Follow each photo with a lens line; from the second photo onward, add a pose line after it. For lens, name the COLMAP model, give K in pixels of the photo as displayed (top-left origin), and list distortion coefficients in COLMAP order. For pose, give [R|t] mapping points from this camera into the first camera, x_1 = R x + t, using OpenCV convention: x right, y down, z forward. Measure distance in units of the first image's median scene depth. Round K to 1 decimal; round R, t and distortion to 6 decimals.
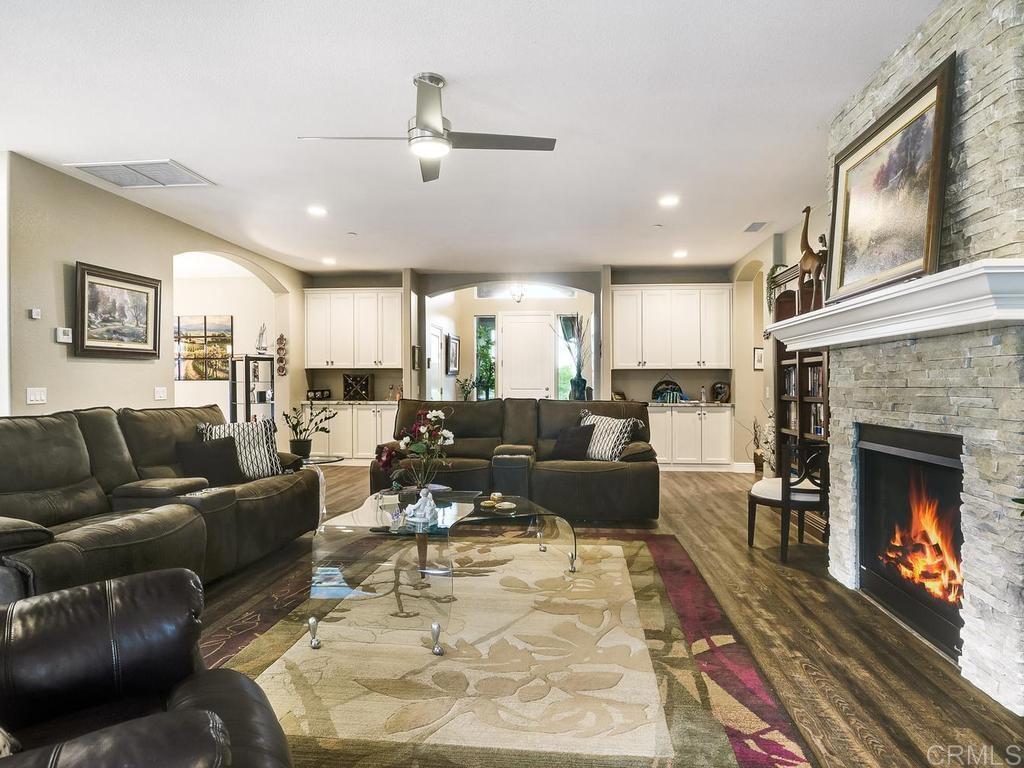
lens RADIAL K [[617.3, 0, 512.0], [0, 617.3, 384.0], [0, 0, 1]] dist [-0.002147, -0.000120]
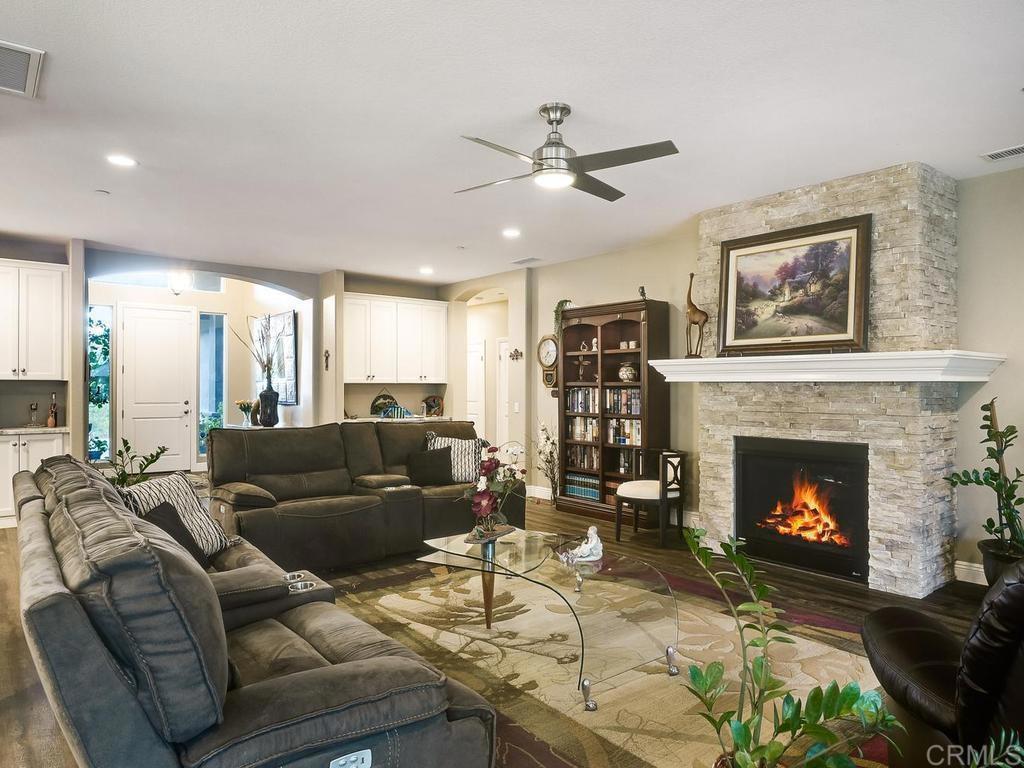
lens RADIAL K [[668.5, 0, 512.0], [0, 668.5, 384.0], [0, 0, 1]] dist [-0.005908, -0.000937]
pose [[0.710183, 0.003037, 0.704010, -0.869587], [-0.001783, 0.999995, -0.002515, -0.050621], [-0.704015, 0.000531, 0.710185, 0.281610]]
